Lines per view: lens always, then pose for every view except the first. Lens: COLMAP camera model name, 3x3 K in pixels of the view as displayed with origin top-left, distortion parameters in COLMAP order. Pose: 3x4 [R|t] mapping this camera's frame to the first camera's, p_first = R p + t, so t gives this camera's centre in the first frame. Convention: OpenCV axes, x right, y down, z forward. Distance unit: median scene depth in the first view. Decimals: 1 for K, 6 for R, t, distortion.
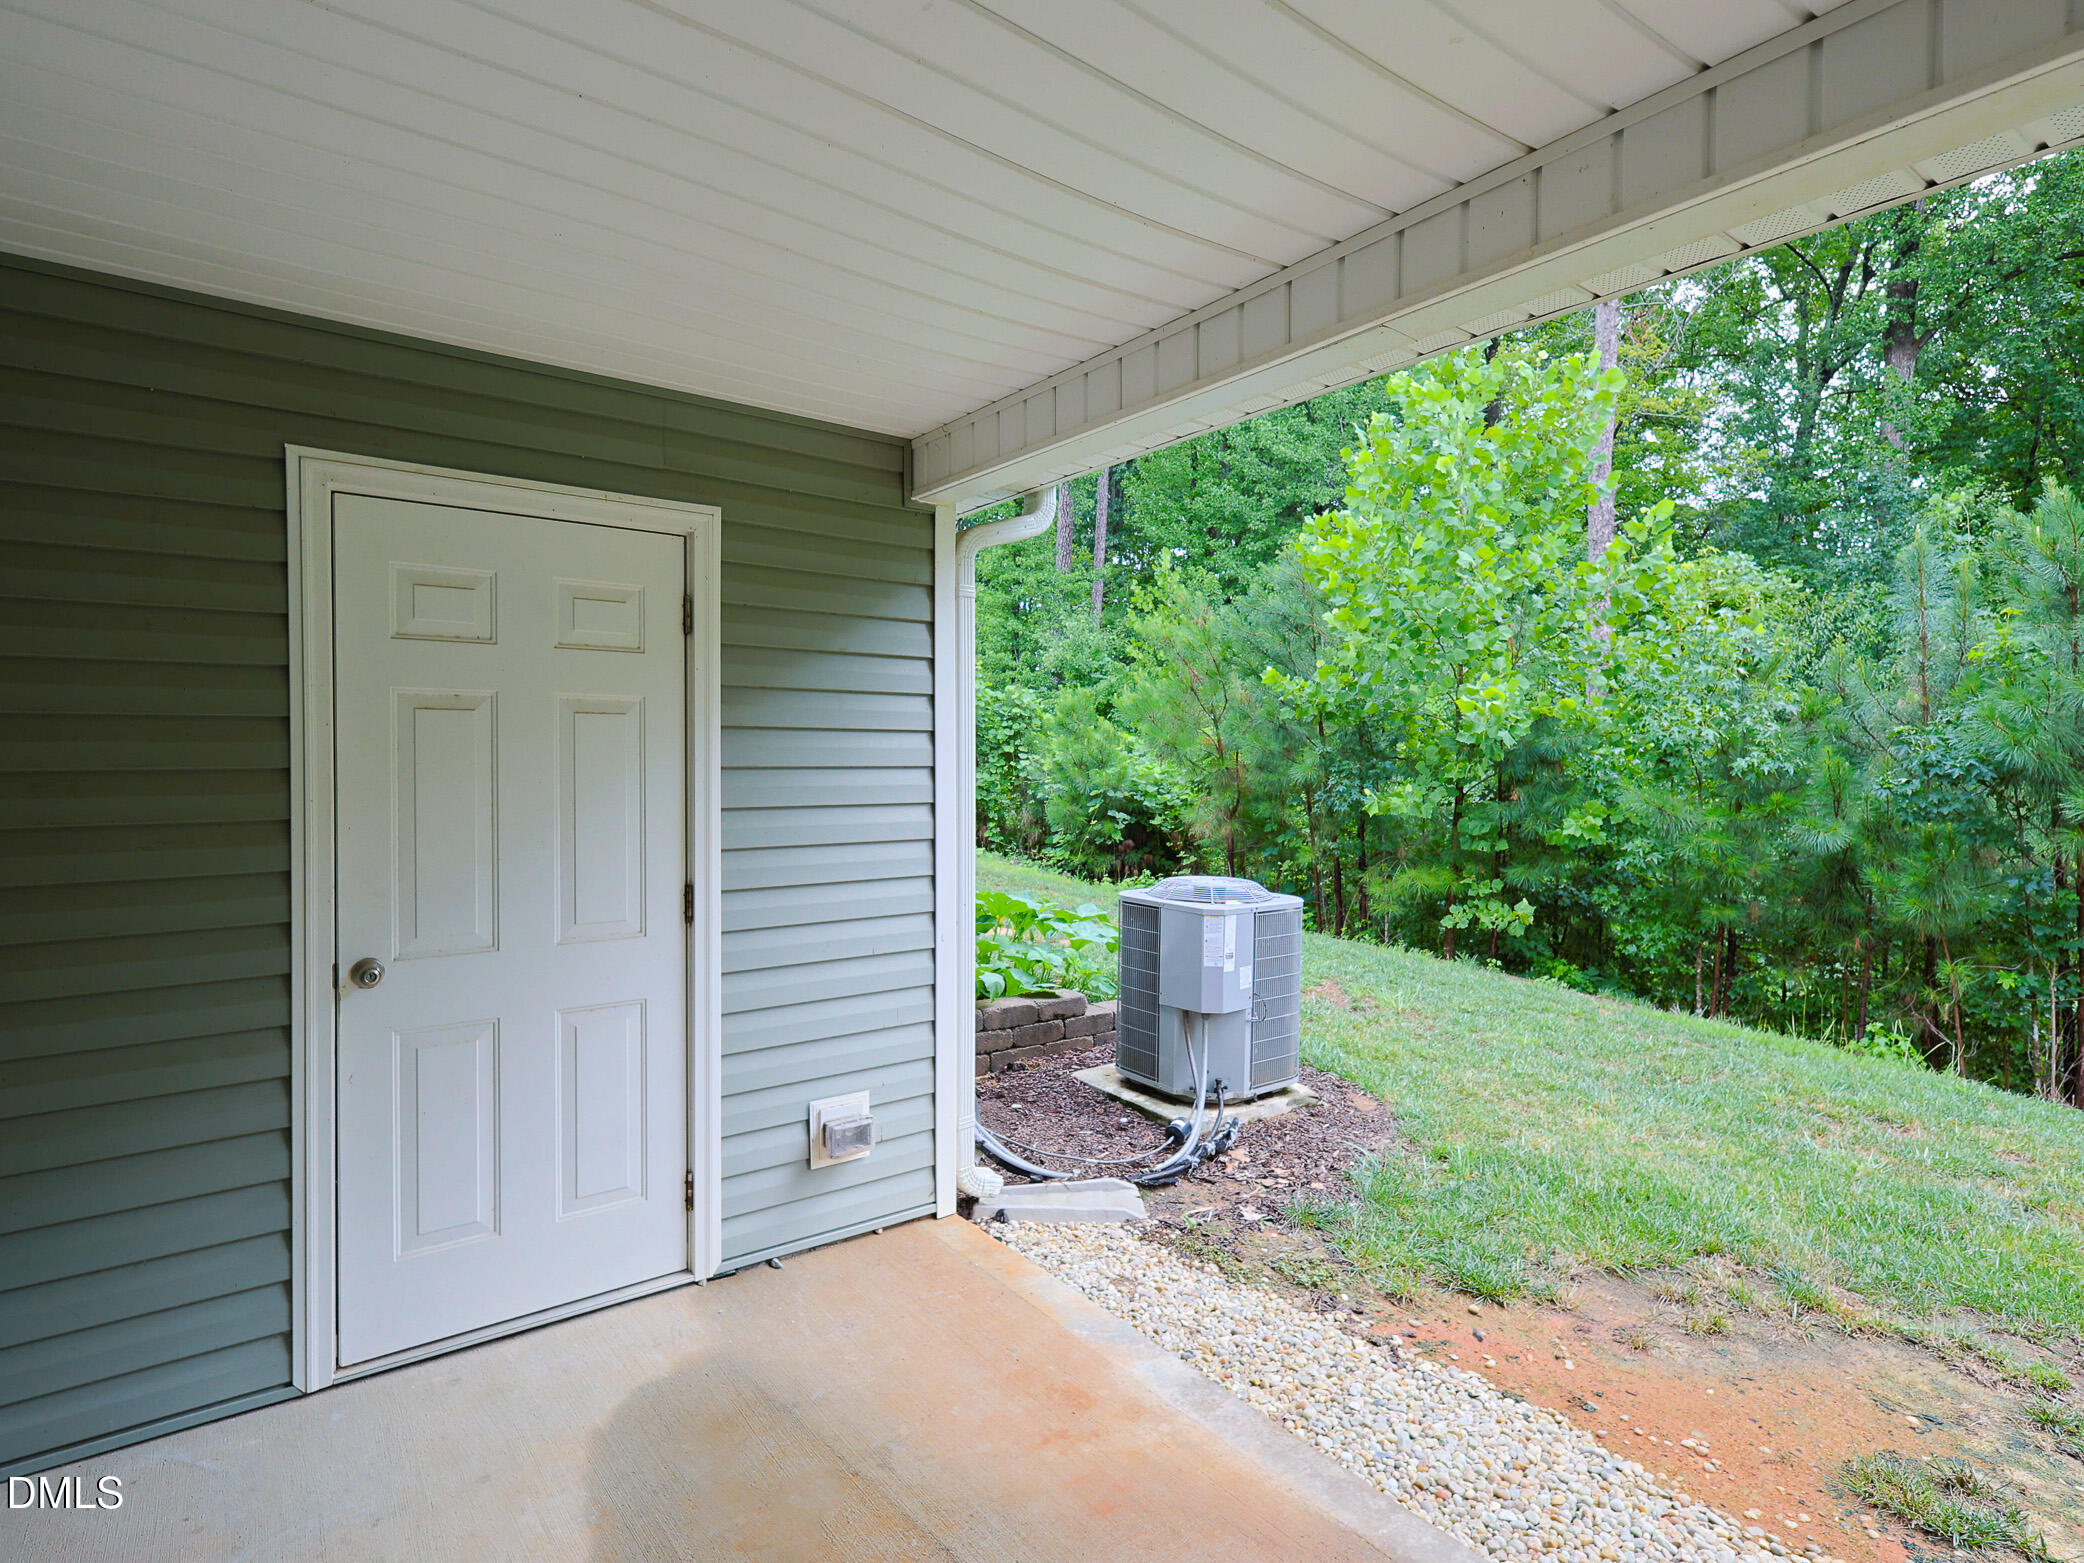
lens RADIAL K [[1031.2, 0, 1046.6], [0, 1031.2, 745.0], [0, 0, 1]] dist [-0.000193, 0.000625]
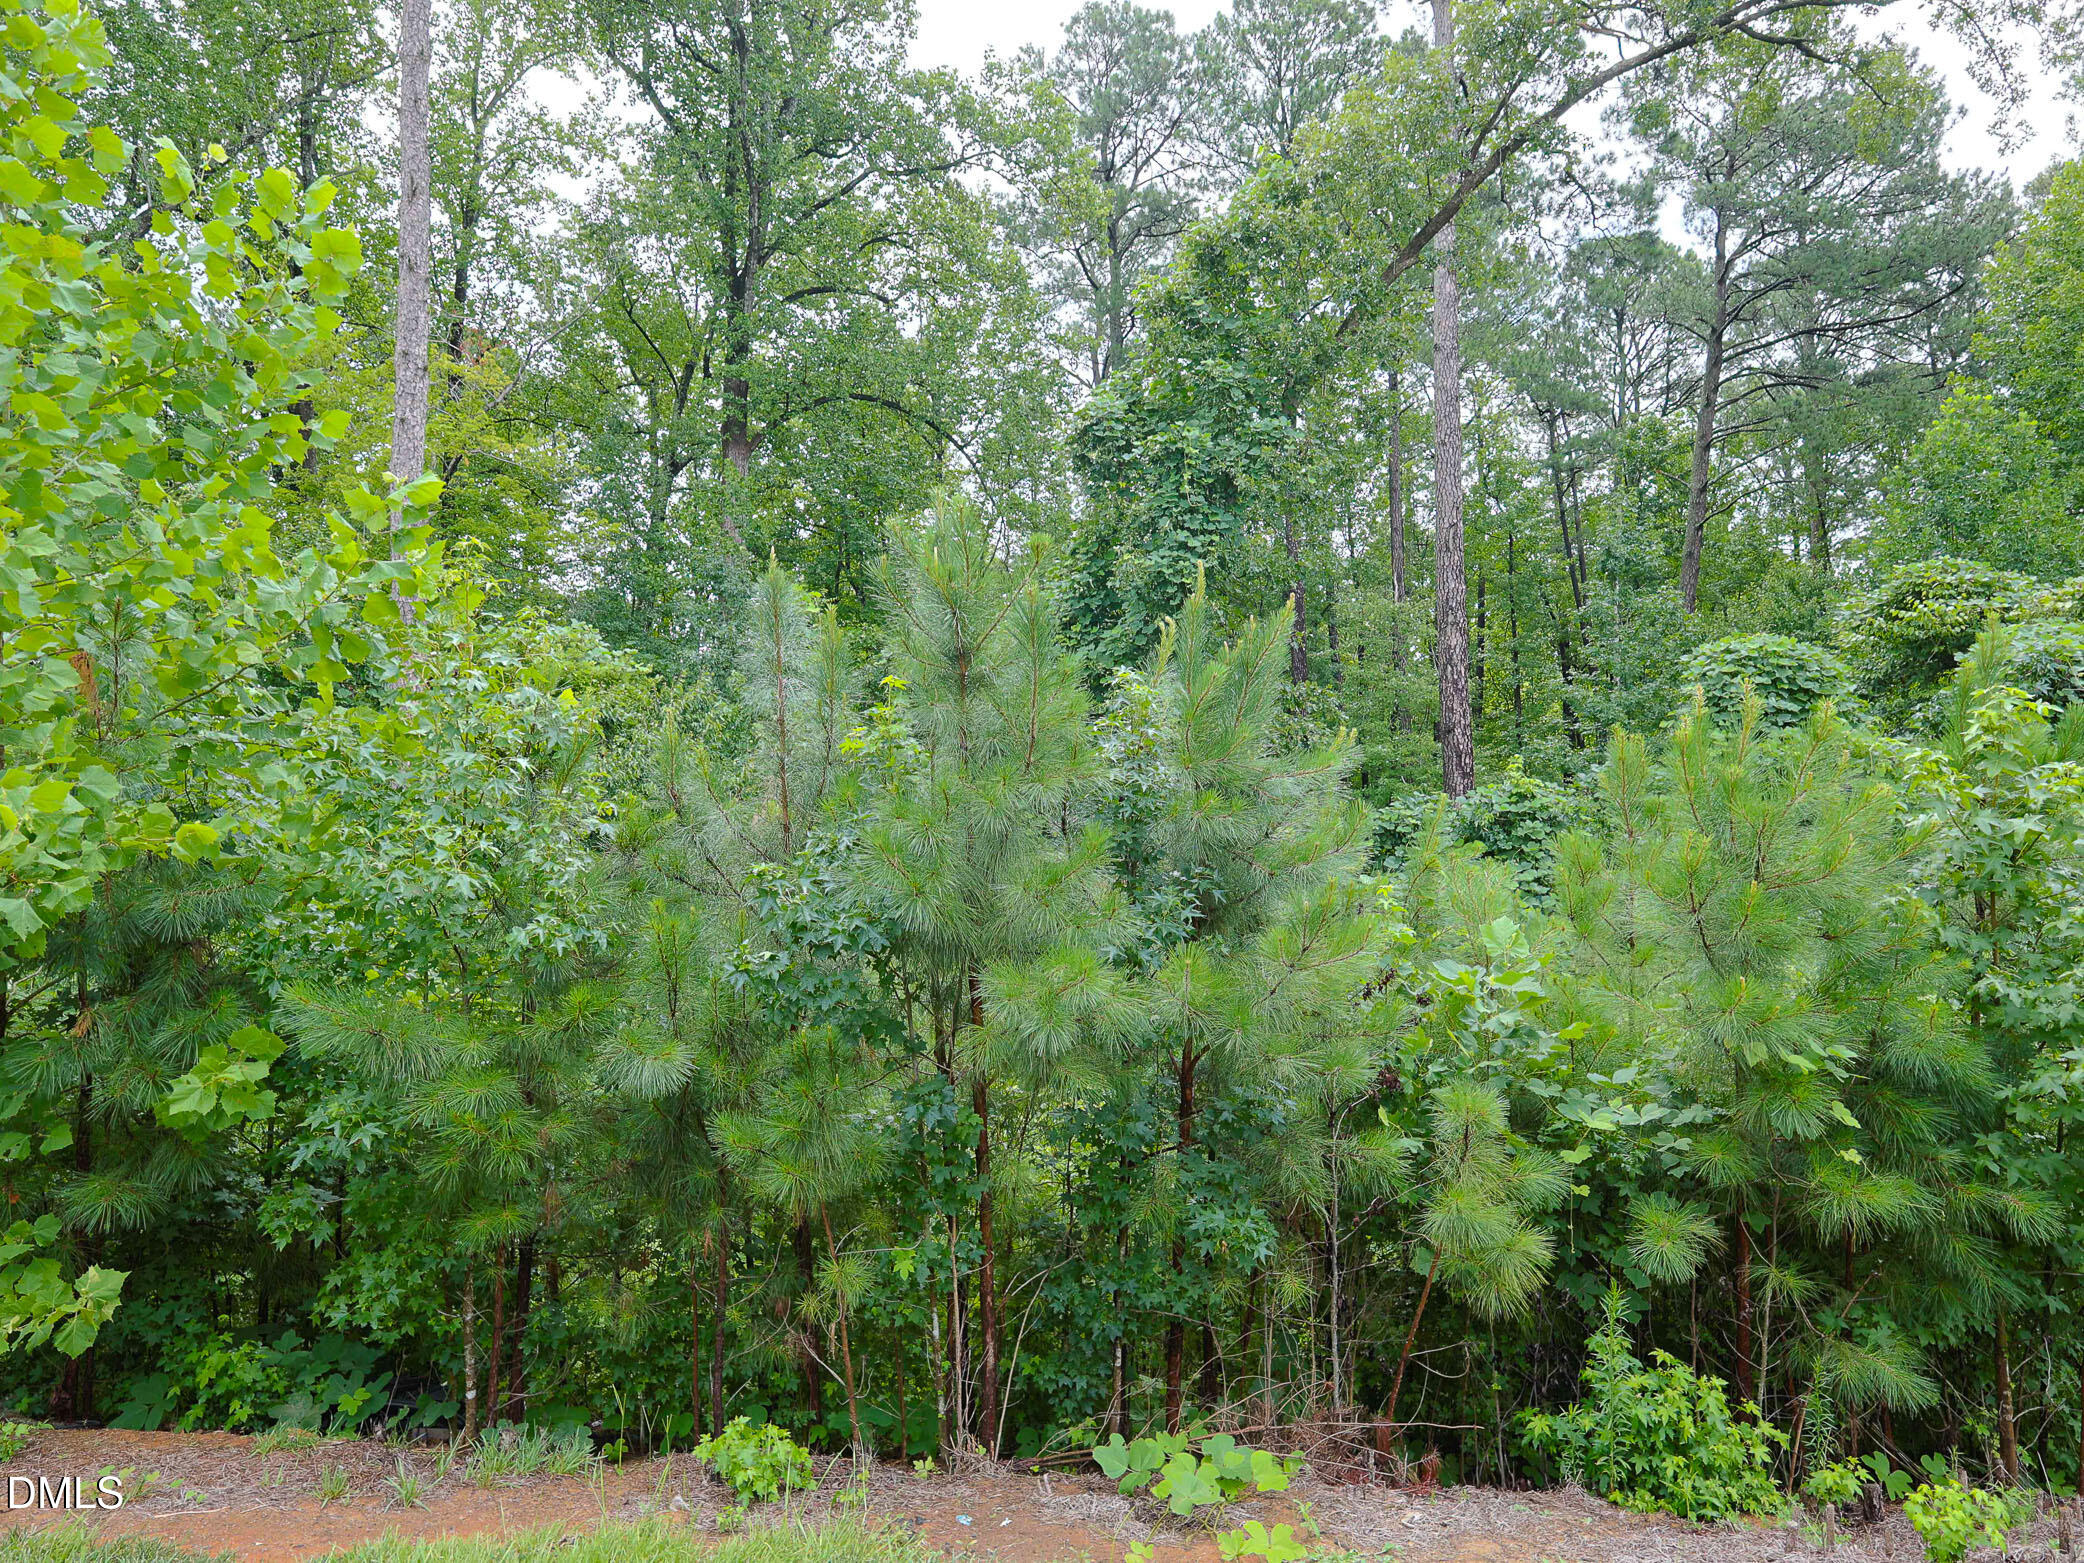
lens RADIAL K [[1029.5, 0, 1042.0], [0, 1029.5, 781.5], [0, 0, 1]] dist [0.000684, -0.000646]
pose [[0.560487, 0.010562, 0.828096, 0.368333], [0.036246, 0.998648, -0.037271, -0.030987], [-0.827369, 0.050905, 0.559347, 0.457290]]
